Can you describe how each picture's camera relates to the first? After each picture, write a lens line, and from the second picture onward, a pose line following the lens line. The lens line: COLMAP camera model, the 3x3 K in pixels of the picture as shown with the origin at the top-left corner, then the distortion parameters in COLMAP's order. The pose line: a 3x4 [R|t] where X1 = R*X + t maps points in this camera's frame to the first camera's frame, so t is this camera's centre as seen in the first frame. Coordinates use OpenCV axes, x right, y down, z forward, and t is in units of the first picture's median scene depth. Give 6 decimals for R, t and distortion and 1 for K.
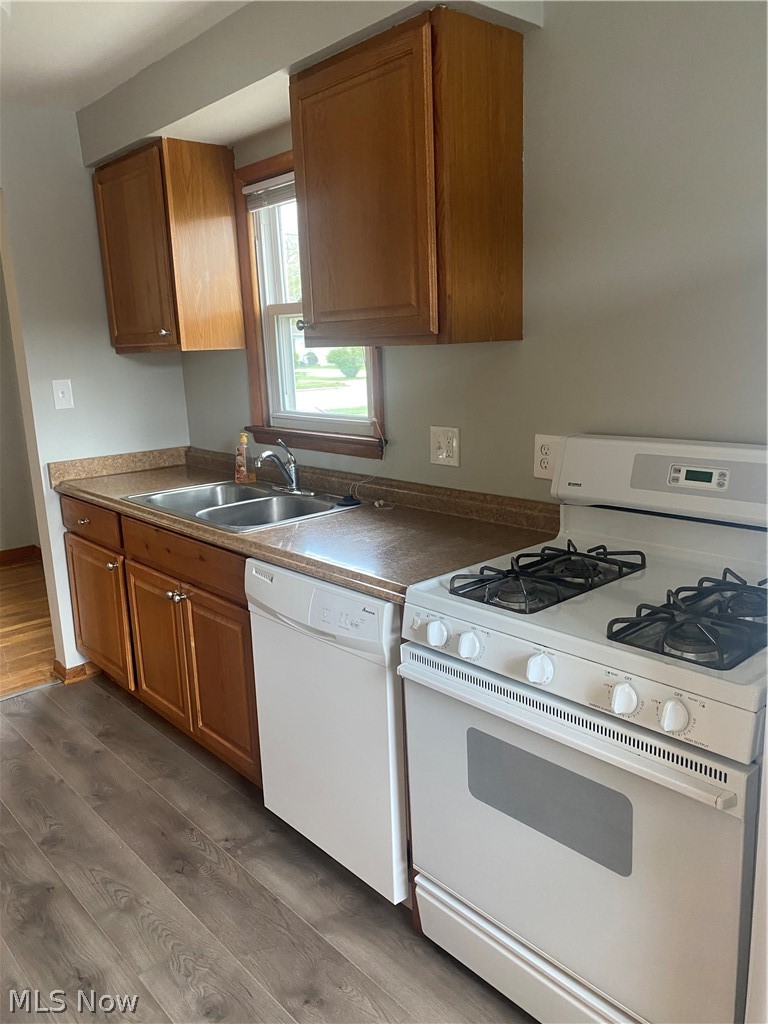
lens RADIAL K [[790.7, 0, 383.7], [0, 790.7, 514.0], [0, 0, 1]] dist [0.029483, -0.047425]
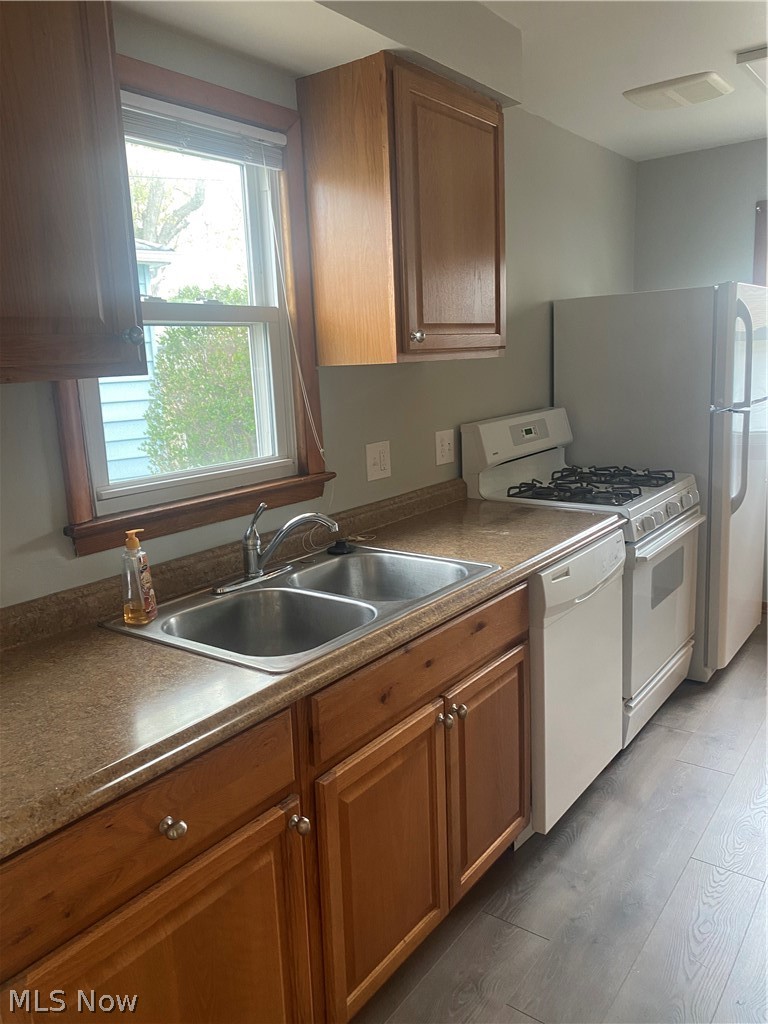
lens RADIAL K [[790.7, 0, 382.7], [0, 790.7, 508.0], [0, 0, 1]] dist [0.029483, -0.047425]
pose [[-0.204914, -0.134588, 0.969482, -0.855958], [0.263818, 0.946248, 0.187124, -0.200879], [-0.942555, 0.294111, -0.158393, 1.070686]]
